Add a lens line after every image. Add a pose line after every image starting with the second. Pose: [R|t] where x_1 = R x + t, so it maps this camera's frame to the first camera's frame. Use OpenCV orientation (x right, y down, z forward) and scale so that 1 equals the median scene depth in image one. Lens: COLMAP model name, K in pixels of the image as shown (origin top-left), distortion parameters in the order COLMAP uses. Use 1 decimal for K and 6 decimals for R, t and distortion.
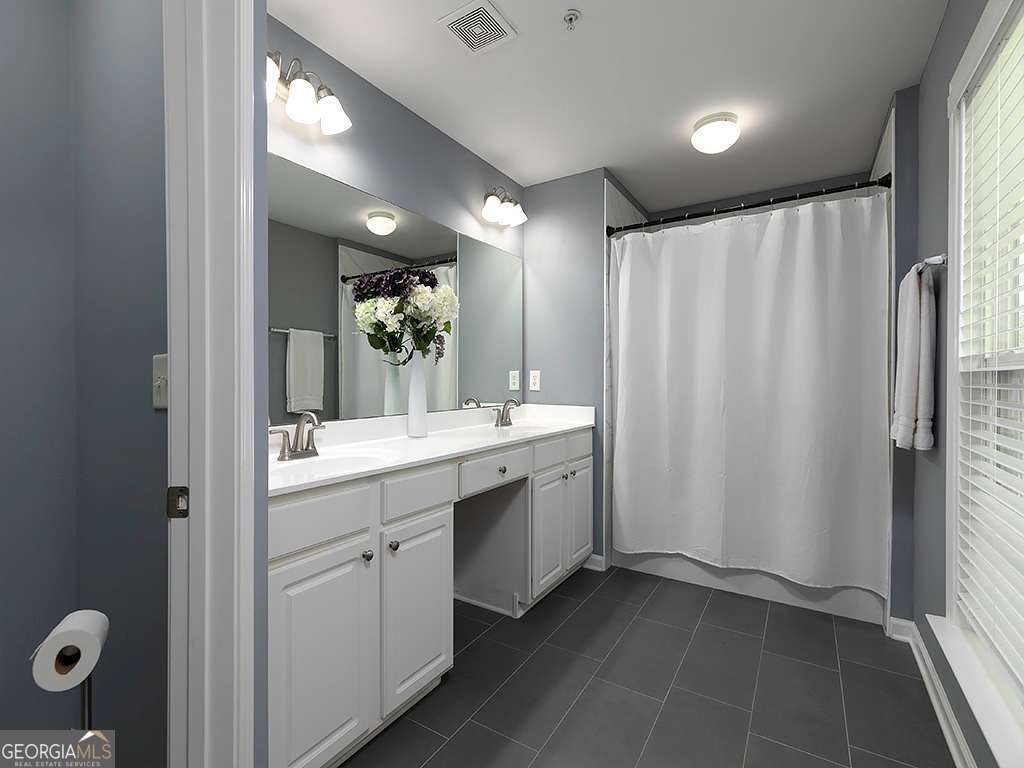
lens RADIAL K [[531.2, 0, 511.6], [0, 531.2, 378.2], [0, 0, 1]] dist [0.014445, 0.000174]
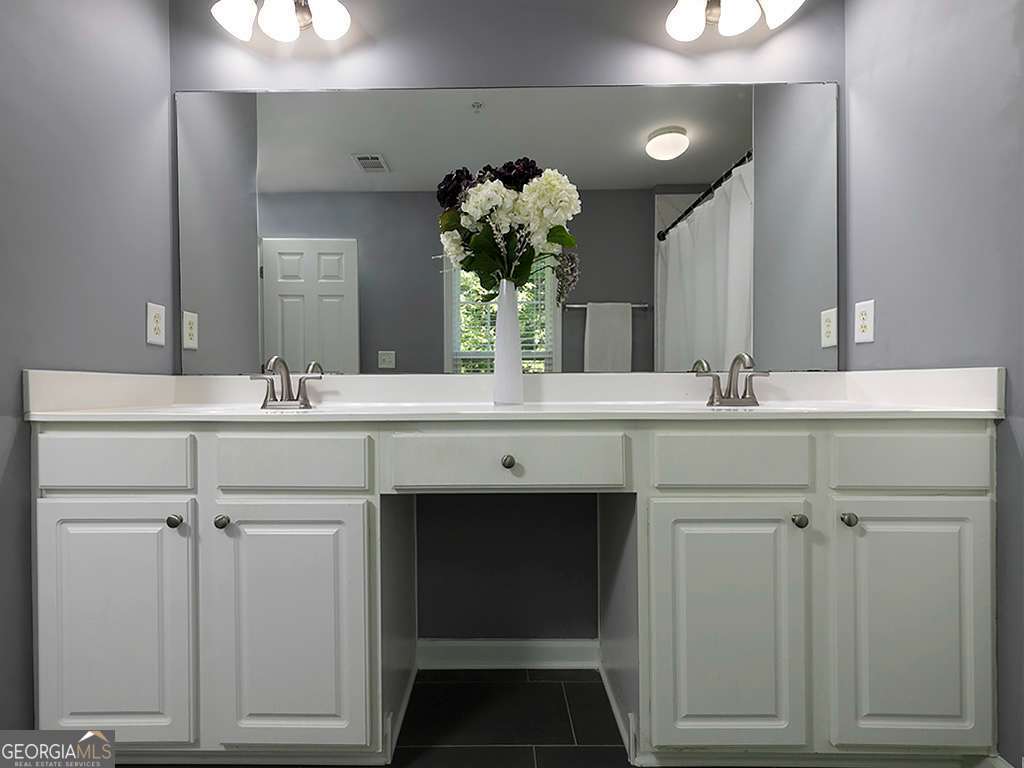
lens RADIAL K [[483.2, 0, 393.2], [0, 483.2, 381.3], [0, 0, 1]] dist [0.002189, 0.000206]
pose [[0.480237, -0.000216, -0.877139, 0.249574], [0.006018, 0.999977, 0.003049, 0.060976], [0.877118, -0.006743, 0.480227, 0.457641]]
